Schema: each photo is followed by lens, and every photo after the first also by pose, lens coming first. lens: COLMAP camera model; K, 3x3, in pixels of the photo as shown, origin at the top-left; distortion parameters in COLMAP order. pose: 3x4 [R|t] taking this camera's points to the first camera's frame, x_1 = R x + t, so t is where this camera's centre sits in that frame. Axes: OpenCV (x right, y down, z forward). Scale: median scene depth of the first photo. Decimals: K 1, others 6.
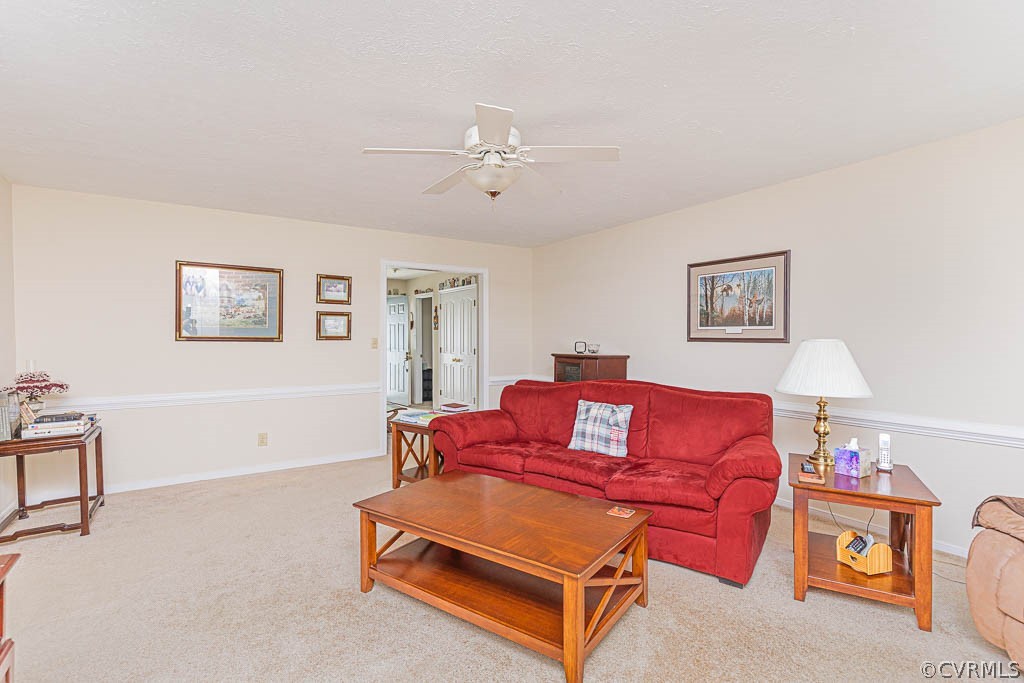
lens RADIAL K [[481.4, 0, 521.4], [0, 481.4, 345.0], [0, 0, 1]] dist [0.014003, 0.000194]
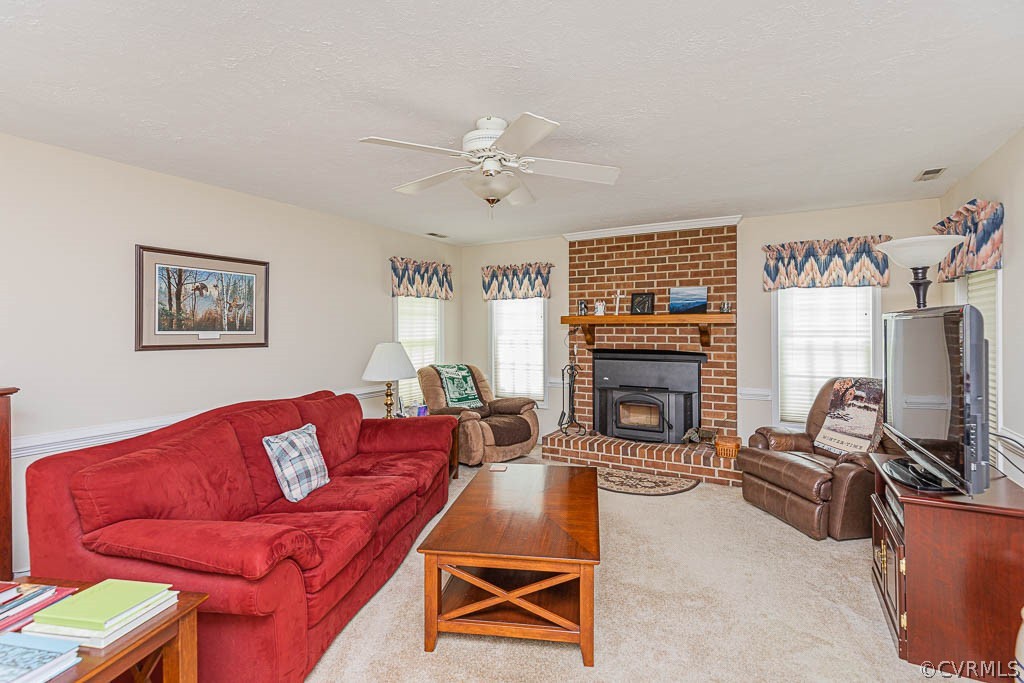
lens RADIAL K [[481.4, 0, 509.3], [0, 481.4, 332.6], [0, 0, 1]] dist [0.014003, 0.000194]
pose [[-0.425126, -0.007886, 0.905100, -0.579812], [0.017609, 0.999701, 0.016981, -0.039331], [-0.904963, 0.023157, -0.424860, 0.839380]]
